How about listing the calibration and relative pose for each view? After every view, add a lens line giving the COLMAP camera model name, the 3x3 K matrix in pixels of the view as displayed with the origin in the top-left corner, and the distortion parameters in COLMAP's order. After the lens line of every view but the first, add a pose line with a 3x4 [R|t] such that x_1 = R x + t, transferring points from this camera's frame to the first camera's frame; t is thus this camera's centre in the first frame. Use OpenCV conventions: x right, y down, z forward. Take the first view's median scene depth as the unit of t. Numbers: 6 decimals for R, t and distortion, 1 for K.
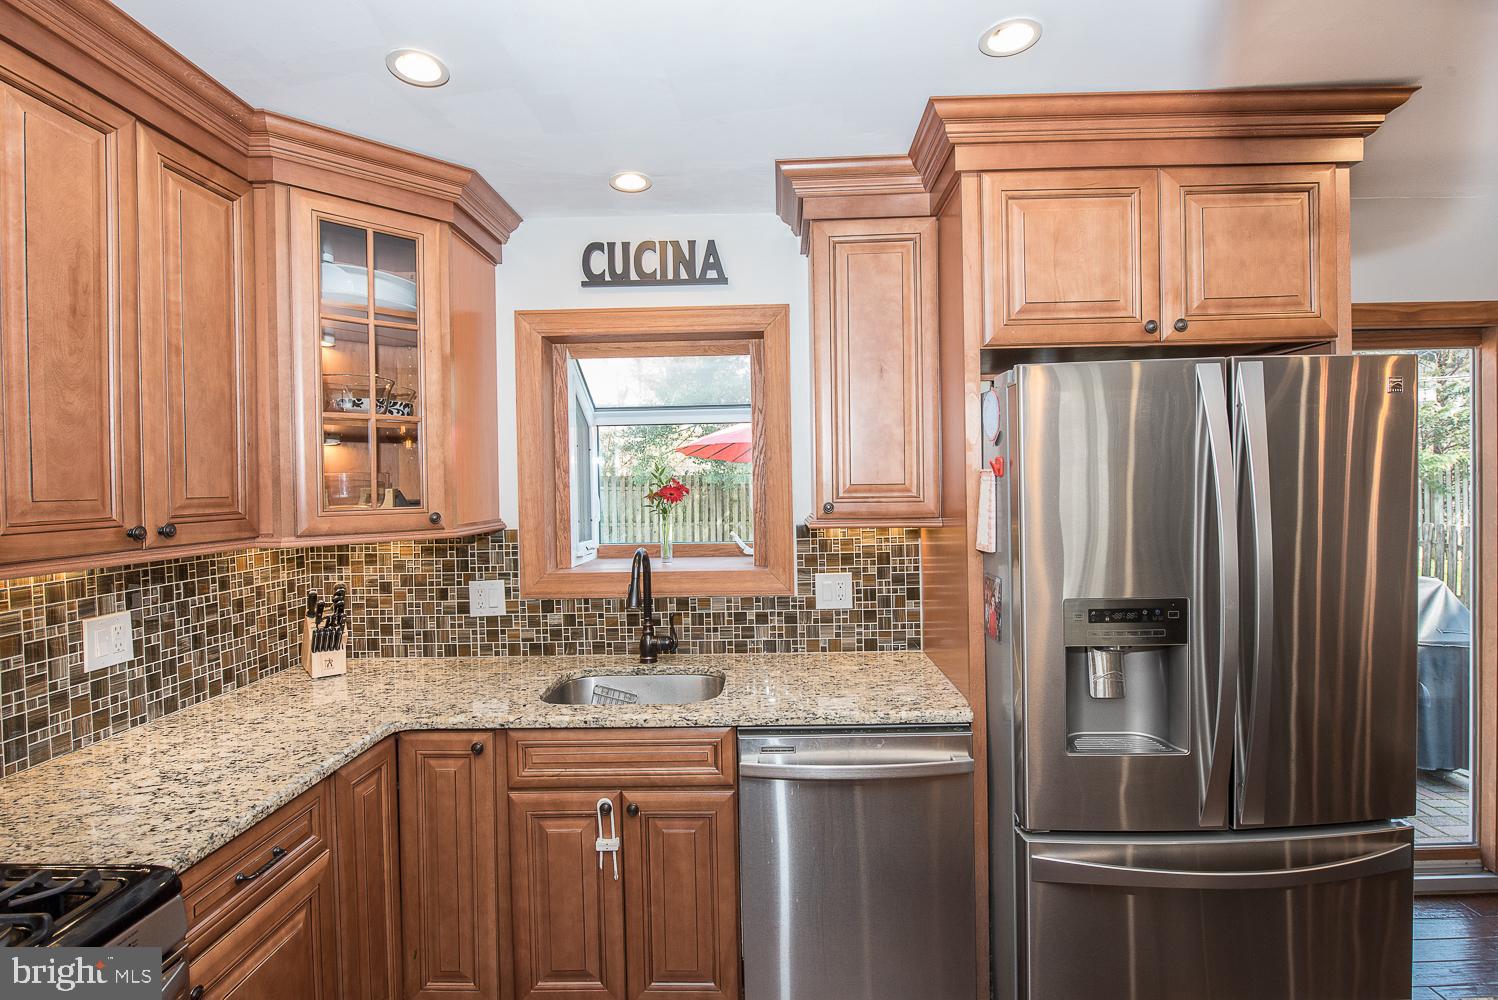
lens RADIAL K [[705.1, 0, 746.9], [0, 705.1, 498.6], [0, 0, 1]] dist [-0.010027, -0.001165]
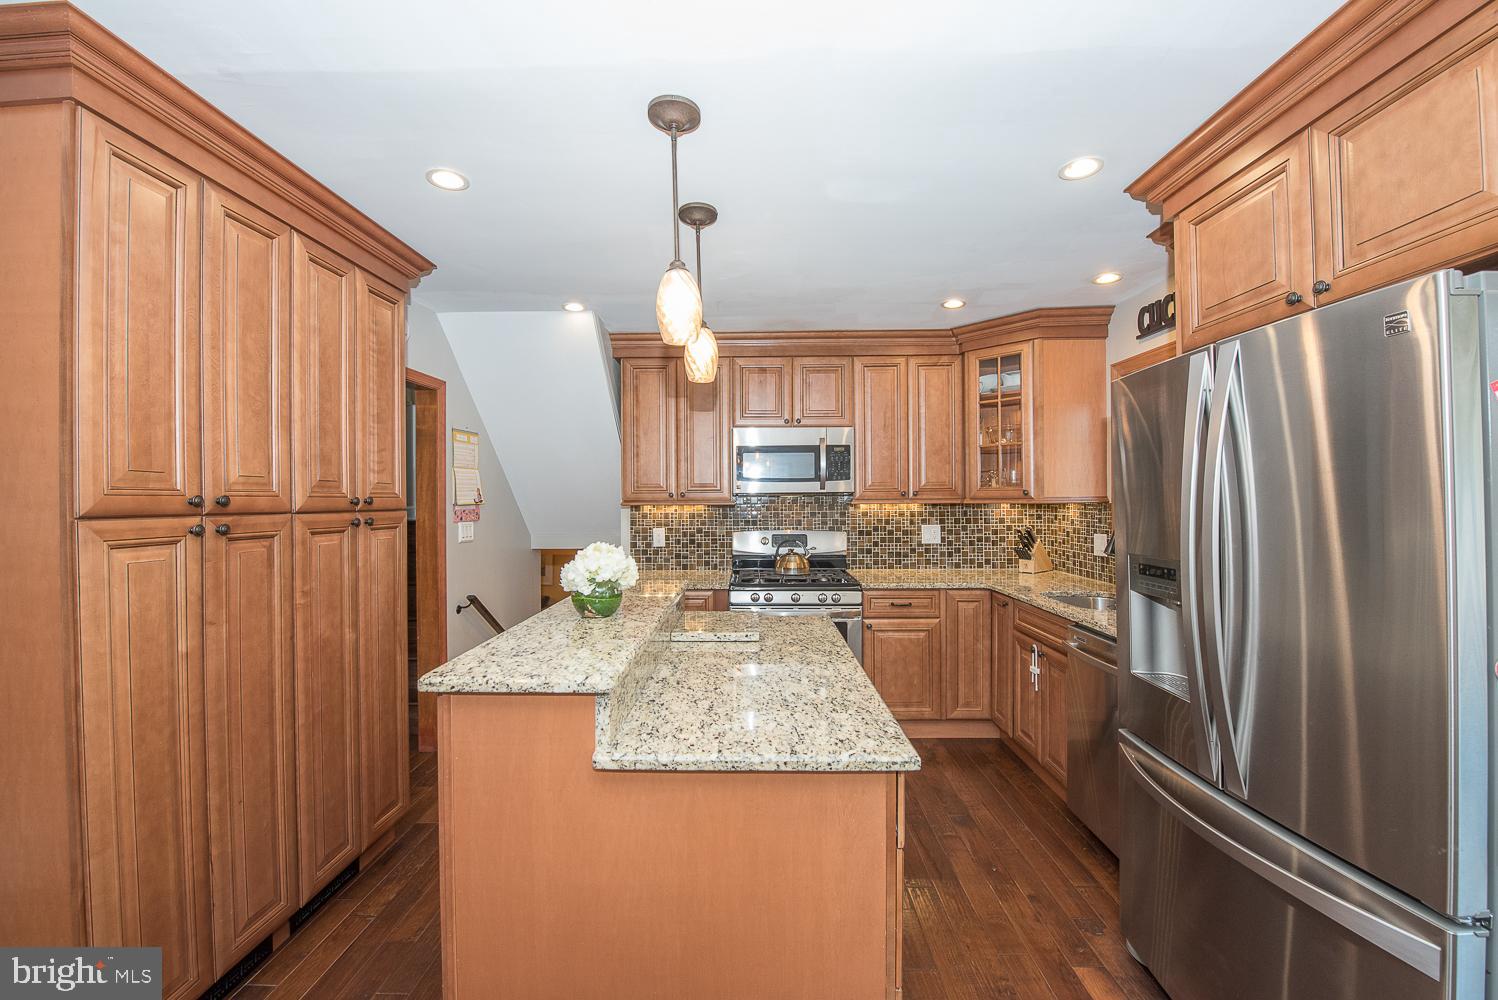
lens RADIAL K [[597.6, 0, 746.5], [0, 597.6, 499.0], [0, 0, 1]] dist [-0.010557, -0.004438]
pose [[0.005647, 0.019195, -0.999800, 1.111662], [-0.011537, 0.999750, 0.019129, 0.020620], [0.999918, 0.011427, 0.005867, 0.194015]]
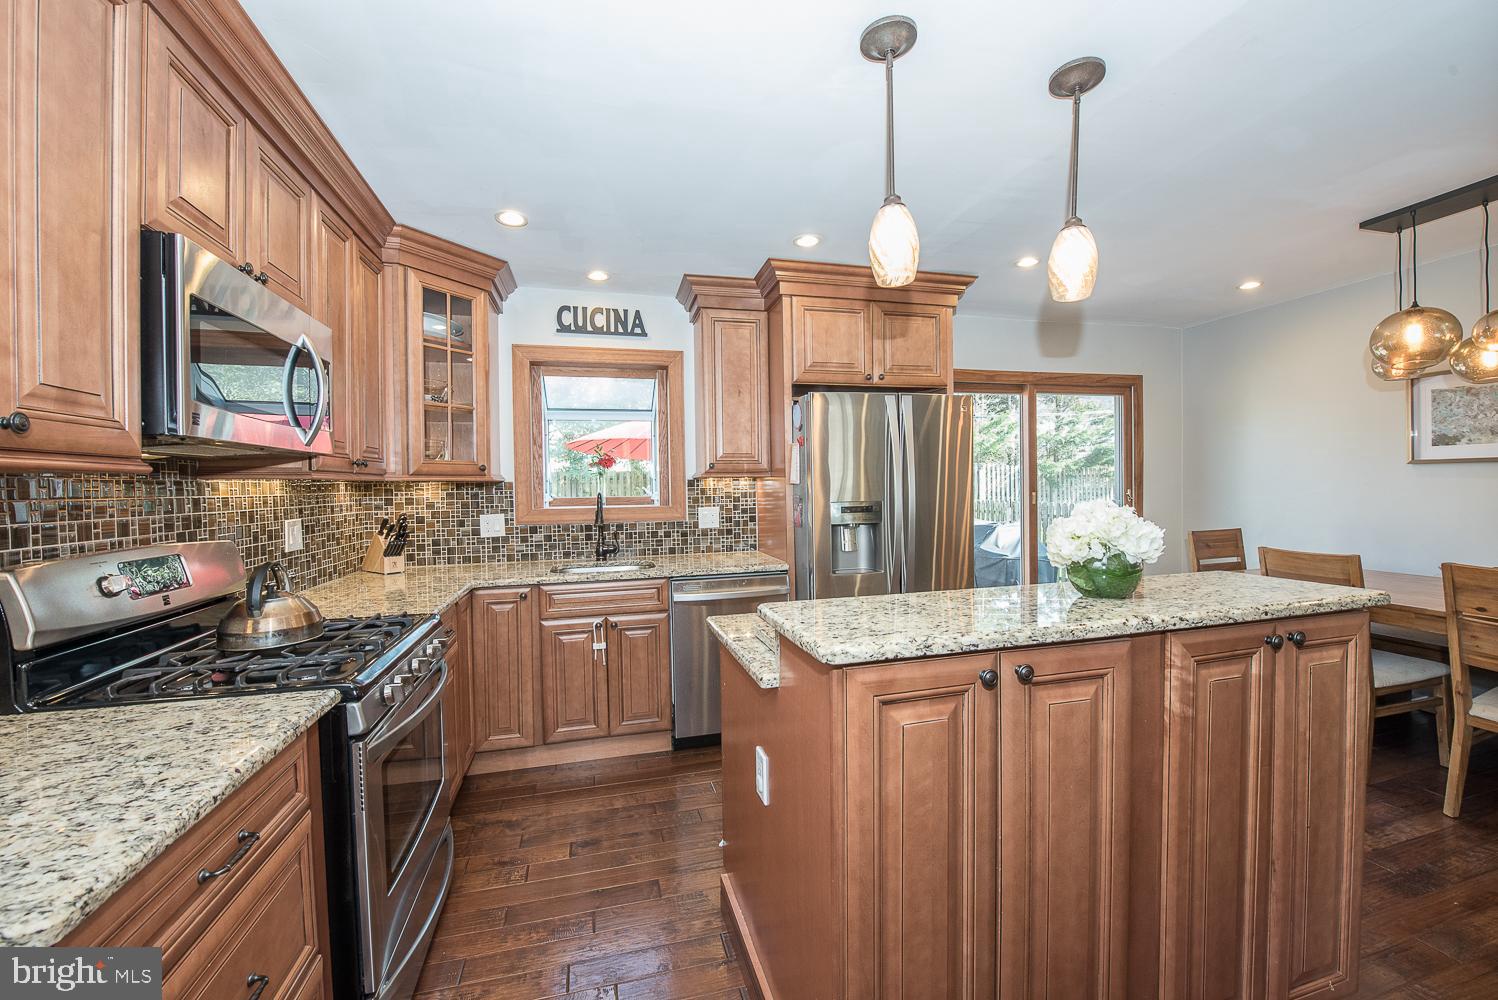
lens RADIAL K [[597.6, 0, 746.5], [0, 597.6, 499.0], [0, 0, 1]] dist [-0.010557, -0.004438]
pose [[0.961523, -0.002568, 0.274711, -0.210895], [0.003153, 0.999994, -0.001688, 0.096149], [-0.274705, 0.002489, 0.961525, -0.486047]]
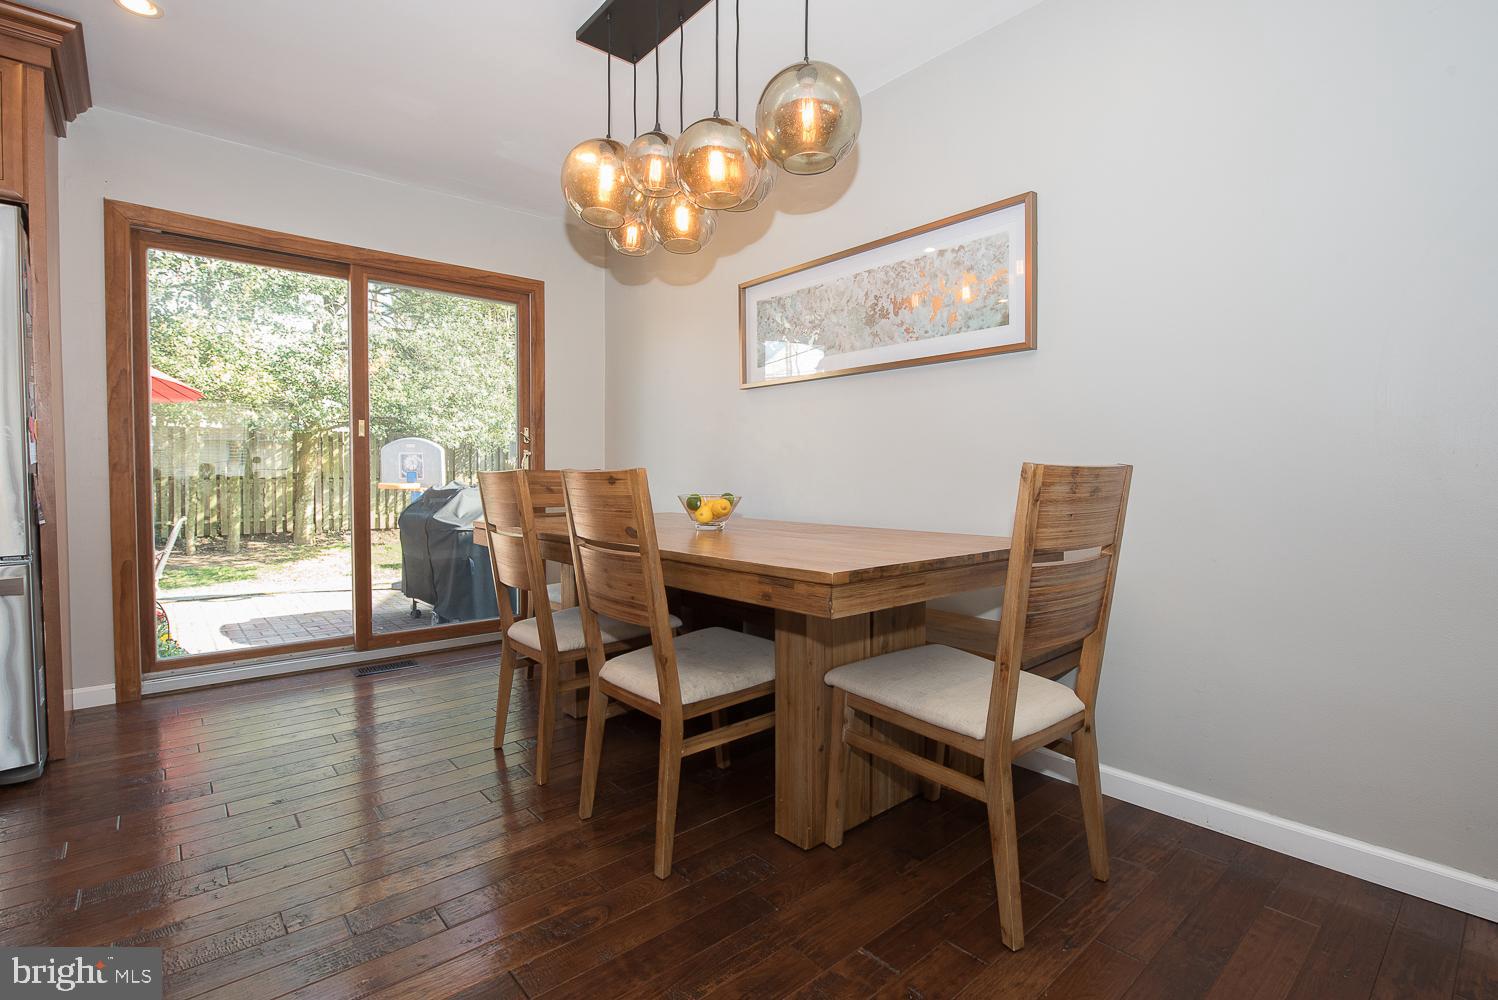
lens RADIAL K [[688.7, 0, 747.5], [0, 688.7, 499.4], [0, 0, 1]] dist [0.000242, -0.008476]
pose [[0.742927, -0.001650, 0.669370, 0.821171], [-0.003925, 0.999969, 0.006821, 0.237309], [-0.669361, -0.007695, 0.742898, -0.635253]]
